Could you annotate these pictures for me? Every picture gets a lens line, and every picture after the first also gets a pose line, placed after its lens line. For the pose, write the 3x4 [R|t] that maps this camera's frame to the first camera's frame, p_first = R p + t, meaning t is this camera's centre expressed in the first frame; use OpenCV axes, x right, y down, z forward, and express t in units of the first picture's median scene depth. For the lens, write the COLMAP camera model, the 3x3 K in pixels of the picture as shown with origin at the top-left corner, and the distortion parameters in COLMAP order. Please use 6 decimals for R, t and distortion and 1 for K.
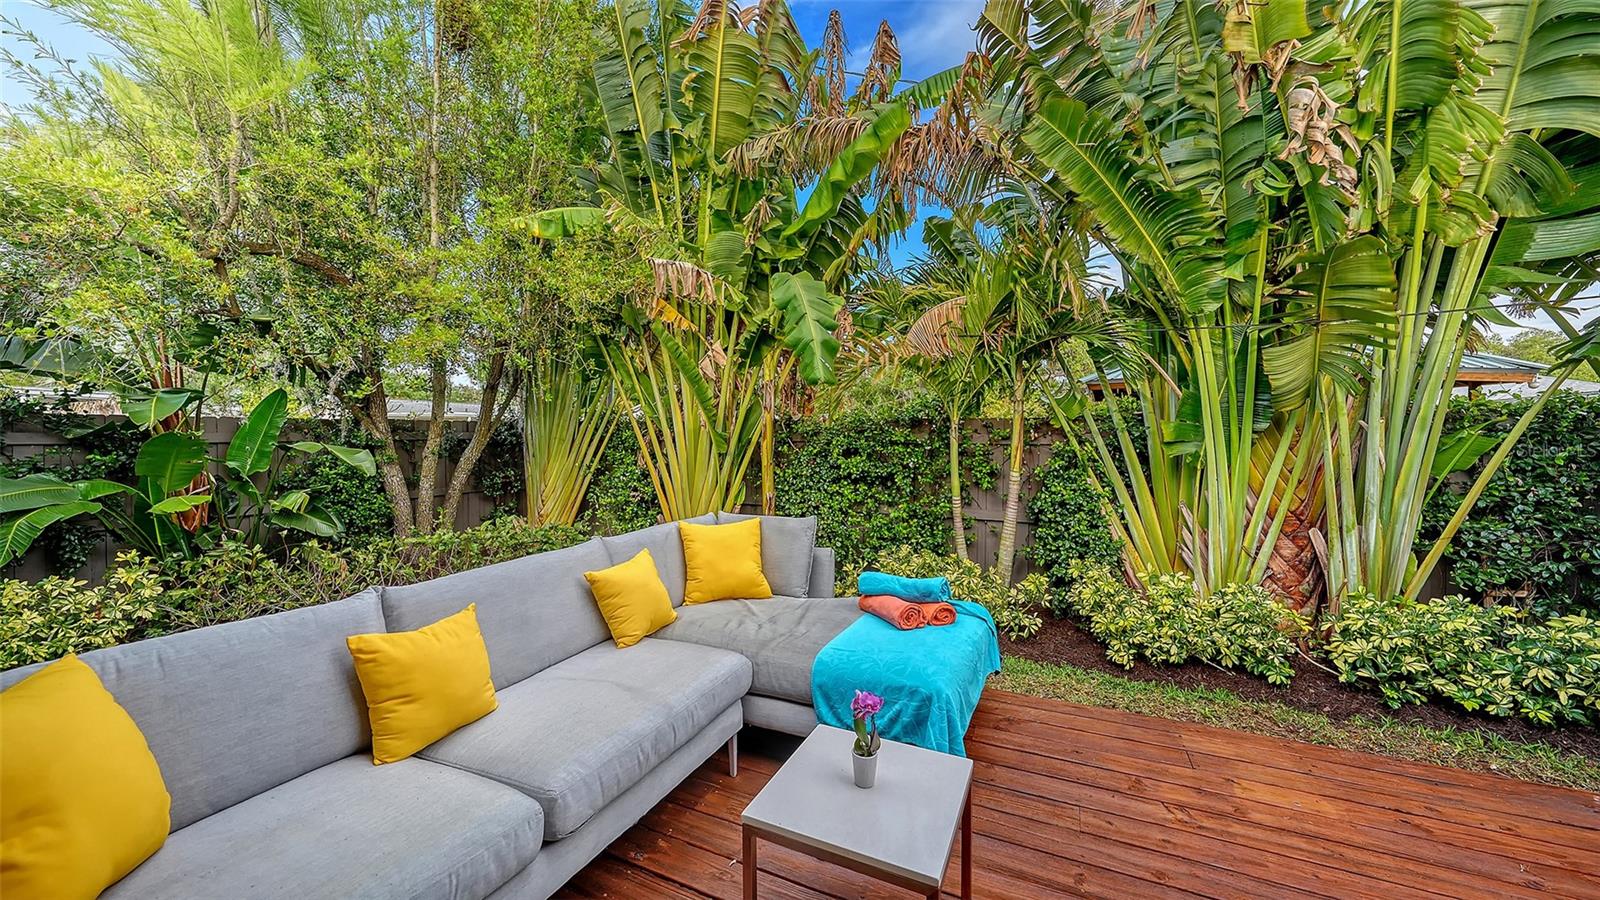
lens RADIAL K [[553.4, 0, 808.1], [0, 553.4, 450.0], [0, 0, 1]] dist [-0.003068, -0.000571]
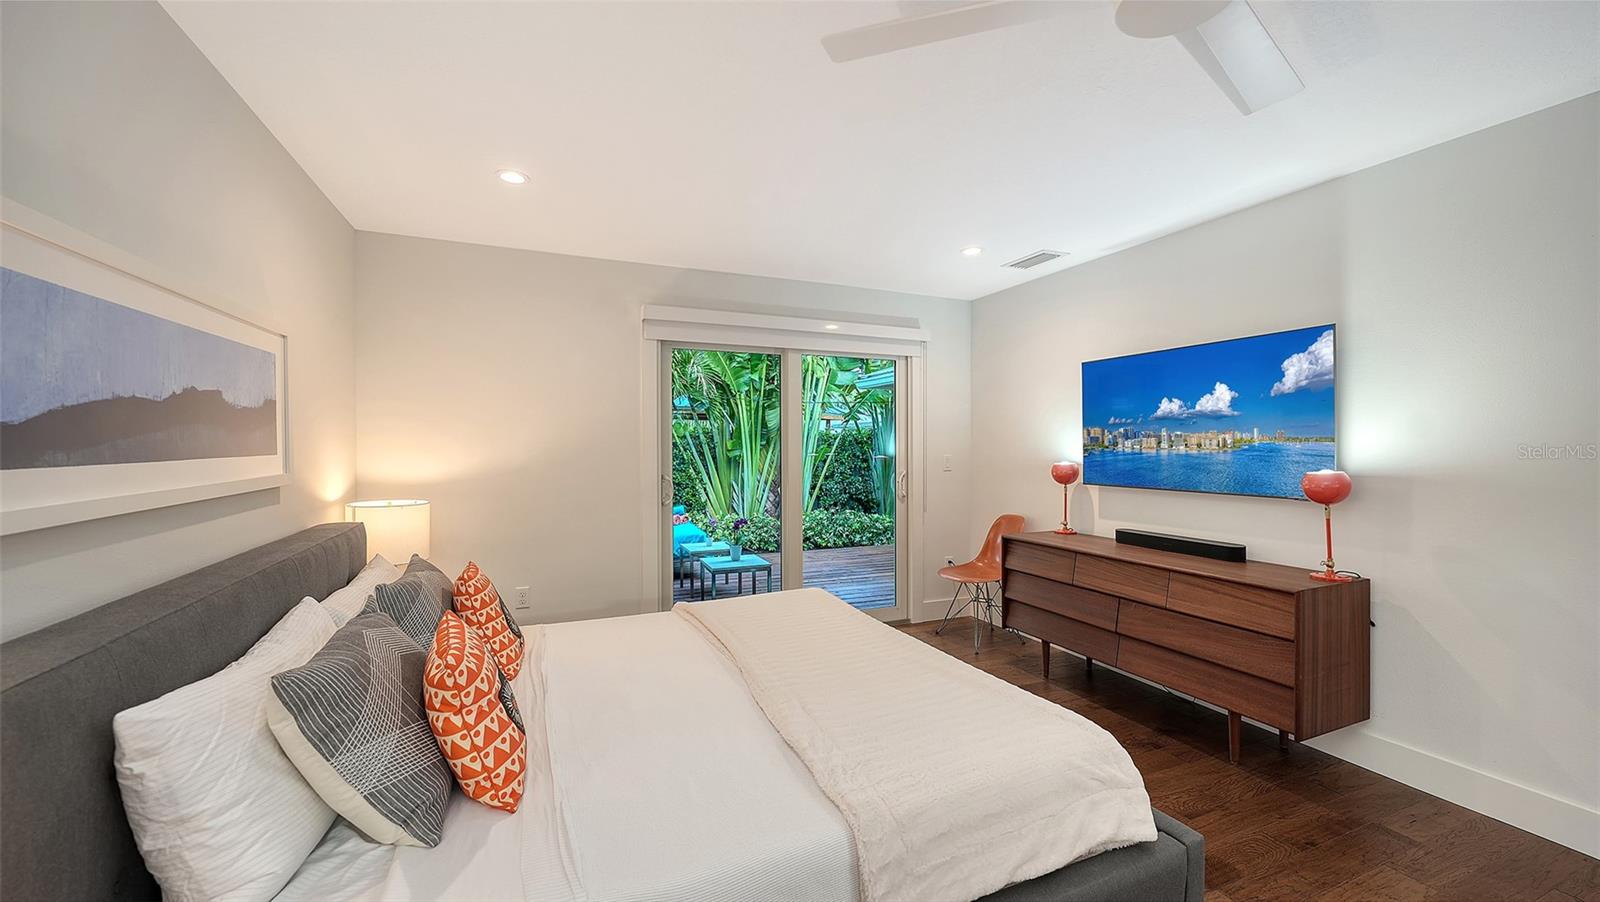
lens RADIAL K [[620.5, 0, 797.9], [0, 620.5, 447.9], [0, 0, 1]] dist [-0.004472, -0.000062]
pose [[0.678322, -0.000343, 0.734765, -0.944073], [0.010548, 0.999901, -0.009270, 0.002219], [-0.734689, 0.014038, 0.678258, -0.821703]]
